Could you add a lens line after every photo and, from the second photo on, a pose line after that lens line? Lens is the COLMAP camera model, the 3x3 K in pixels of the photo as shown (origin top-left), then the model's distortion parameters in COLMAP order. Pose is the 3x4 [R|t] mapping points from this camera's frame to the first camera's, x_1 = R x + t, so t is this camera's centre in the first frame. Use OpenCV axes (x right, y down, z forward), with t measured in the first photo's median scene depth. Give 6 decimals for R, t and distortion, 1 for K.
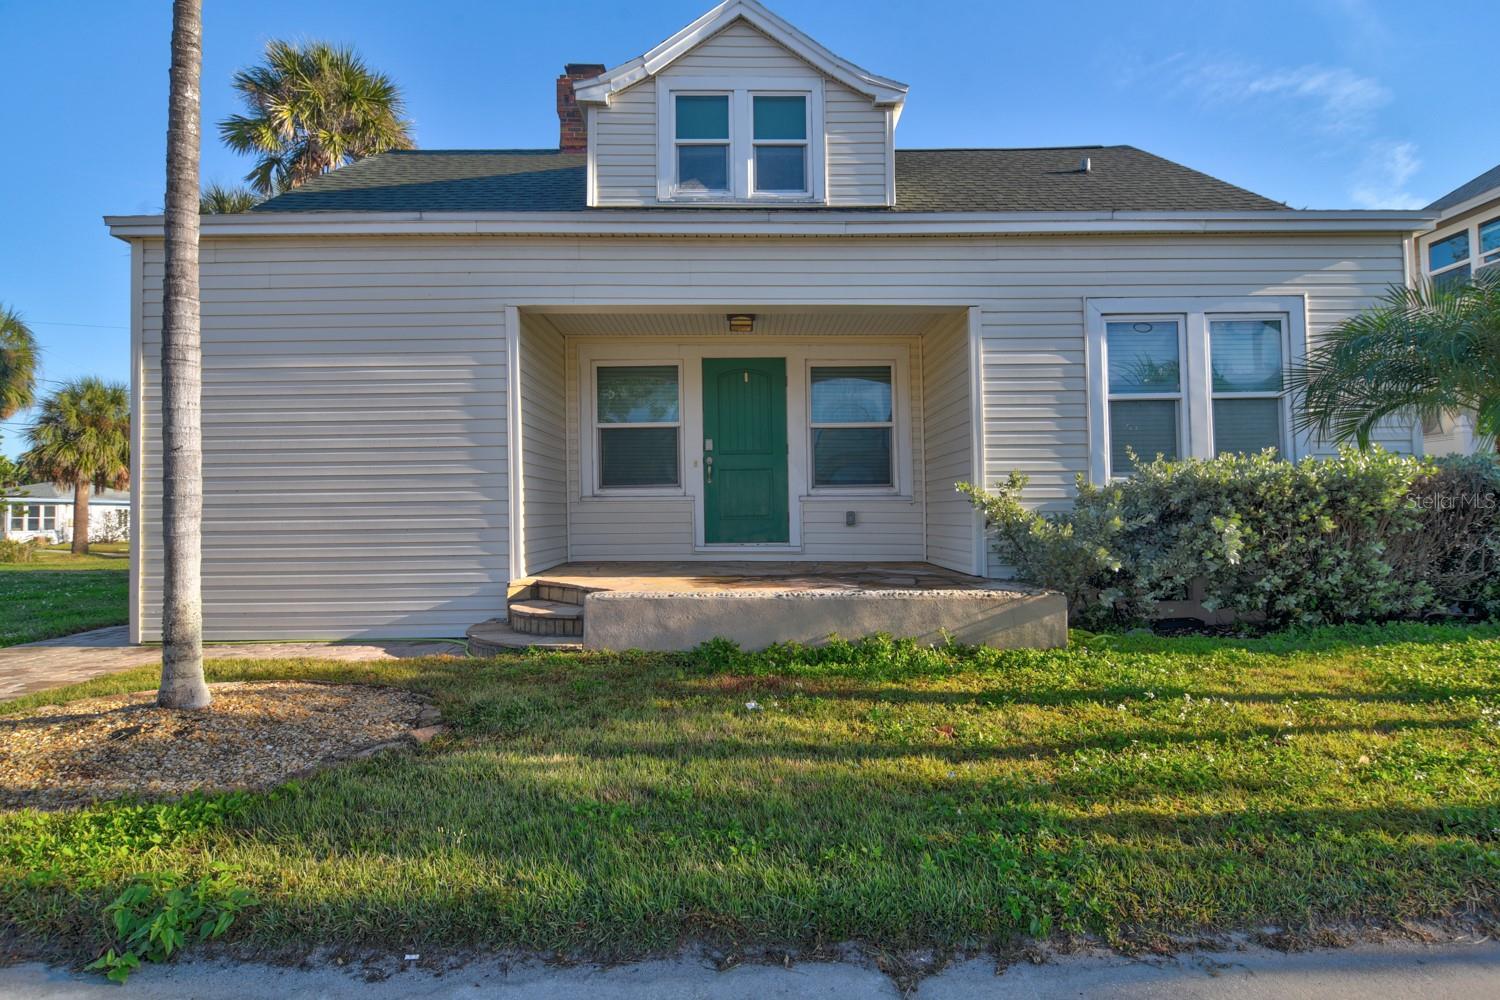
lens RADIAL K [[747.6, 0, 750.9], [0, 747.6, 504.2], [0, 0, 1]] dist [-0.001345, -0.009349]
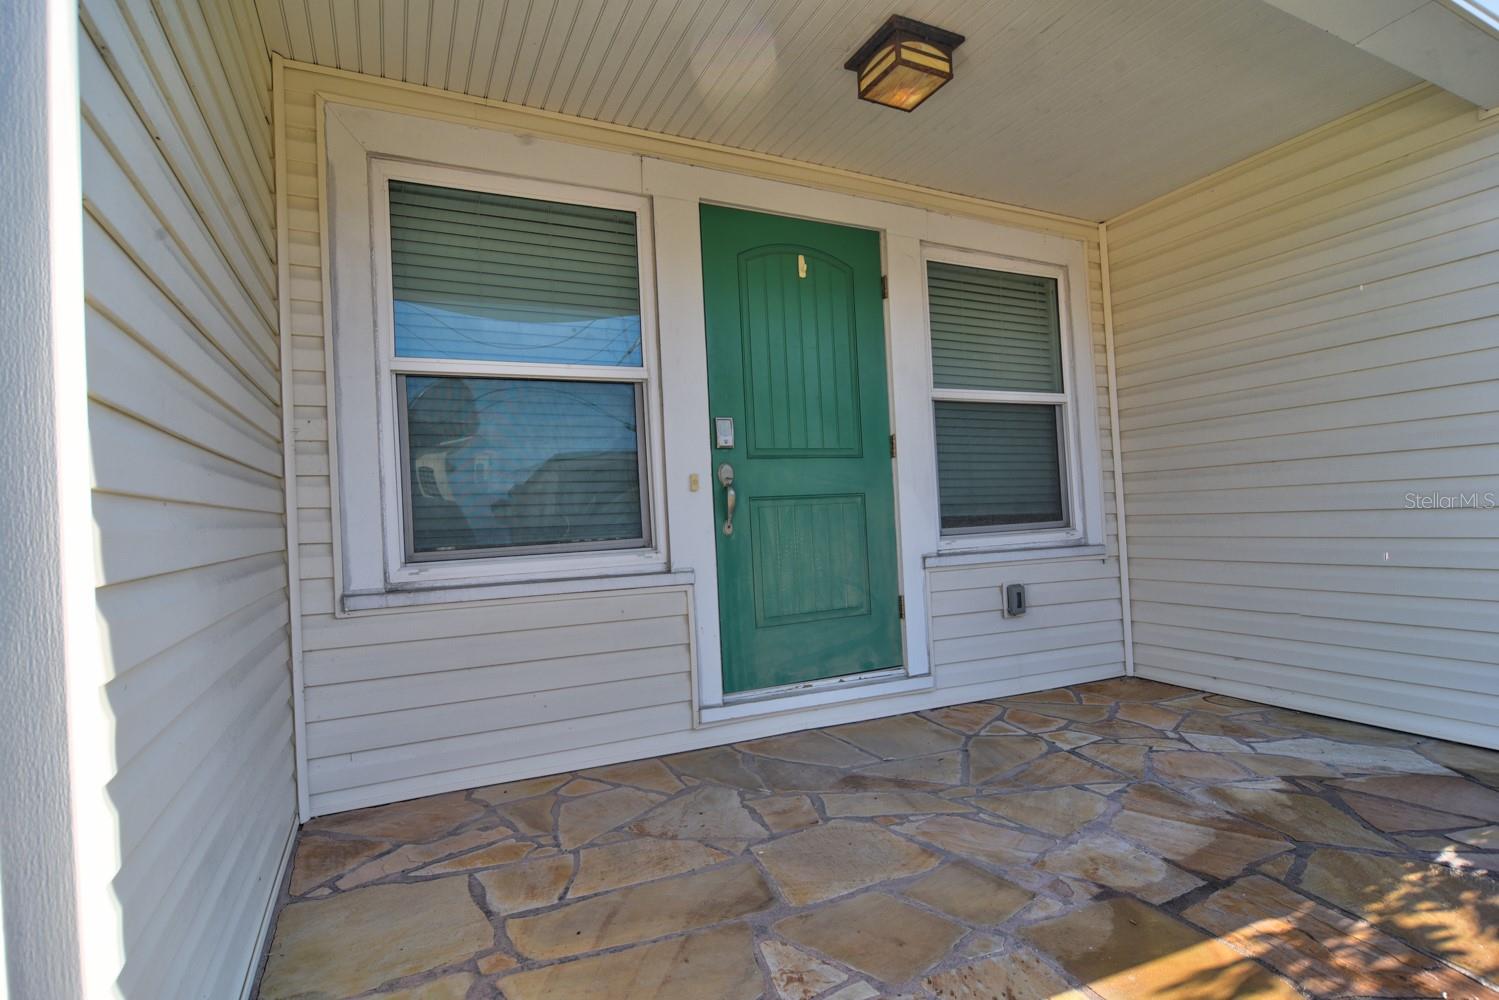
lens RADIAL K [[747.1, 0, 750.4], [0, 747.1, 504.2], [0, 0, 1]] dist [-0.001345, -0.009349]
pose [[0.908646, -0.019718, 0.417101, -0.201286], [0.029898, 0.999393, -0.017887, -0.035969], [-0.416495, 0.028723, 0.908684, 0.652470]]
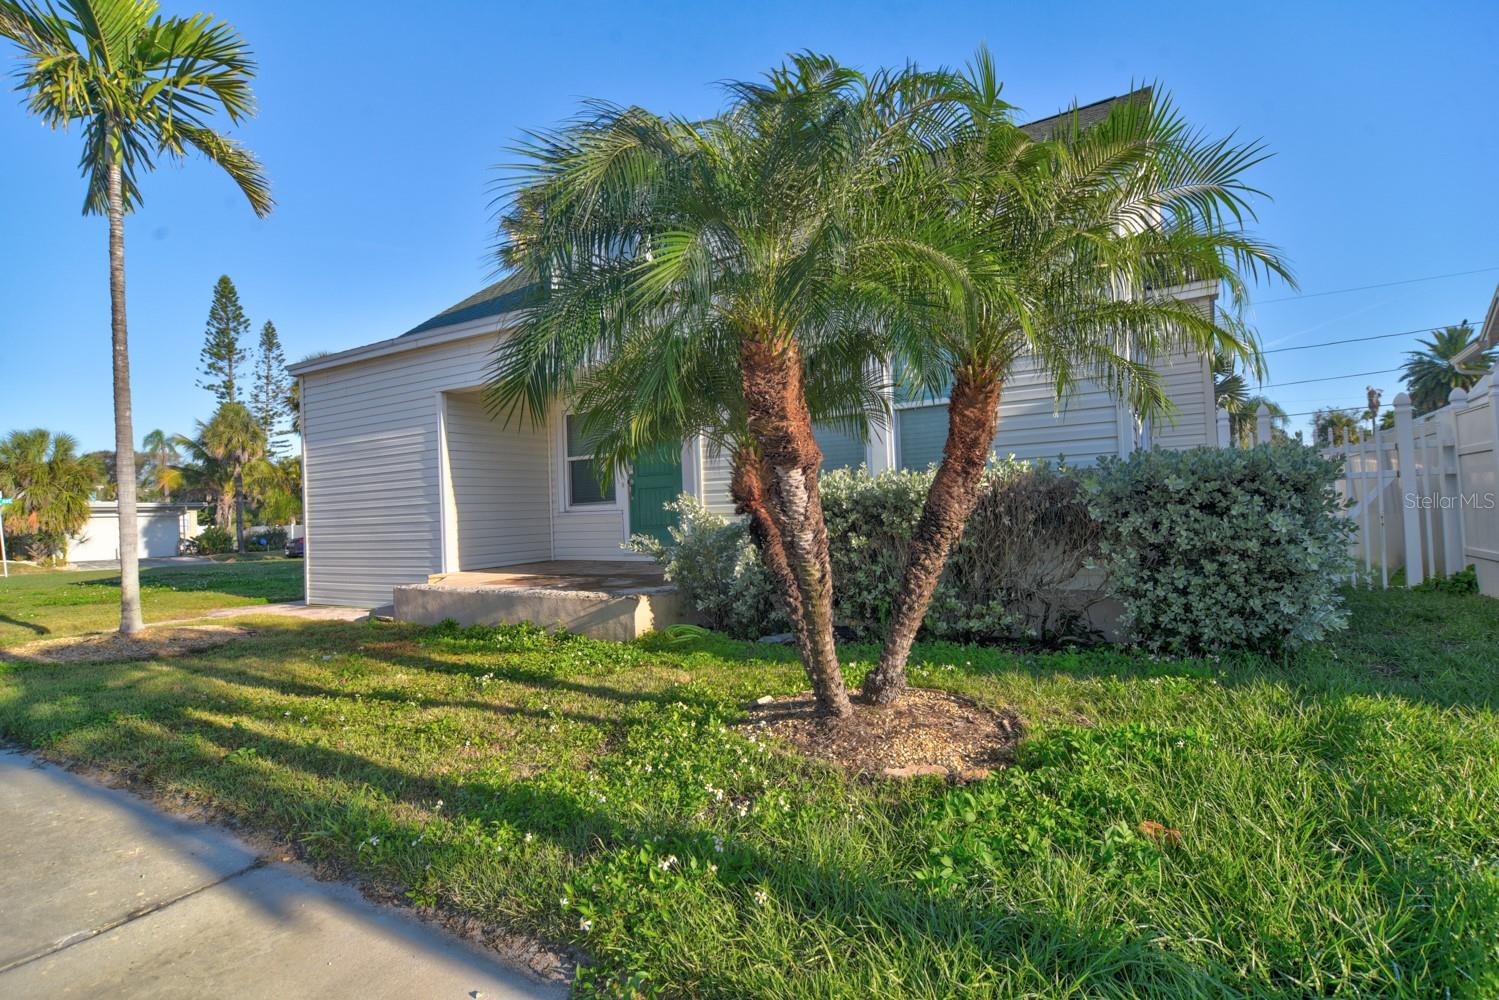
lens RADIAL K [[747.1, 0, 750.4], [0, 747.1, 504.2], [0, 0, 1]] dist [-0.001345, -0.009349]
pose [[0.841448, -0.022879, -0.539853, 0.783296], [0.027715, 0.999616, 0.000835, -0.017918], [0.539626, -0.015664, 0.841759, 0.054646]]
